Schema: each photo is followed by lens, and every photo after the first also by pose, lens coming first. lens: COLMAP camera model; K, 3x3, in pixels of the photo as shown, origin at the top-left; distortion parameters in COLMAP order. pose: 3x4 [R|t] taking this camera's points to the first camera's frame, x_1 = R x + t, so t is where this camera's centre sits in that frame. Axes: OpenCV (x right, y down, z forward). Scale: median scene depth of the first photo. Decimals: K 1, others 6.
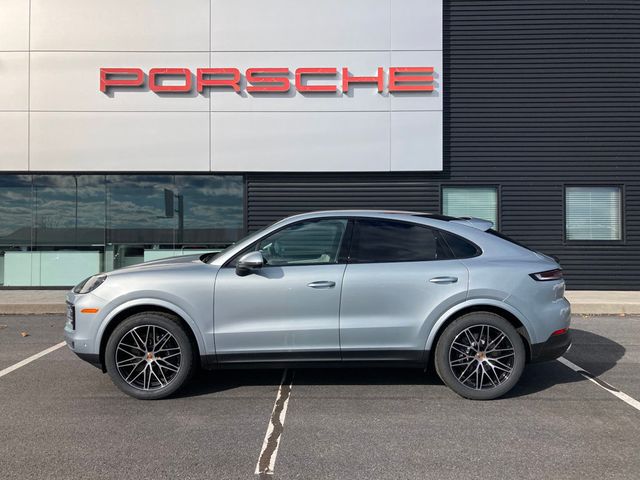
lens RADIAL K [[523.4, 0, 316.9], [0, 523.4, 225.9], [0, 0, 1]] dist [0.024766, -0.023452]
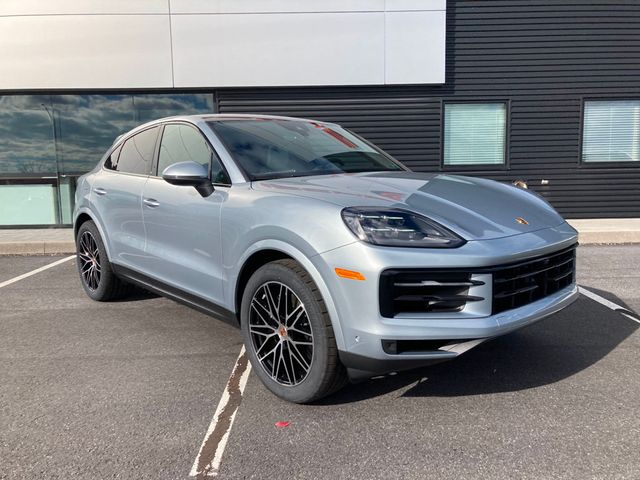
lens RADIAL K [[523.4, 0, 322.7], [0, 523.4, 242.4], [0, 0, 1]] dist [0.024766, -0.023452]
pose [[0.999516, -0.019694, 0.024073, 0.013458], [0.015989, 0.989242, 0.145409, 0.025012], [-0.026678, -0.144954, 0.989079, 0.117000]]
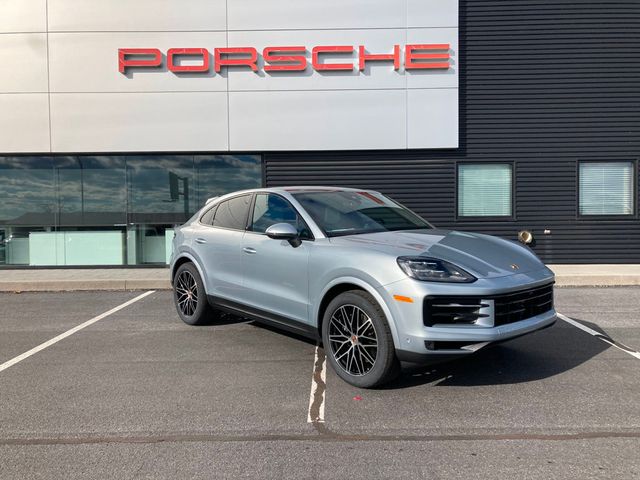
lens RADIAL K [[523.4, 0, 321.0], [0, 523.4, 235.0], [0, 0, 1]] dist [0.024766, -0.023452]
pose [[0.999948, -0.010122, -0.001497, -0.026710], [0.010185, 0.998632, 0.051286, 0.008243], [0.000976, -0.051299, 0.998683, -0.022971]]
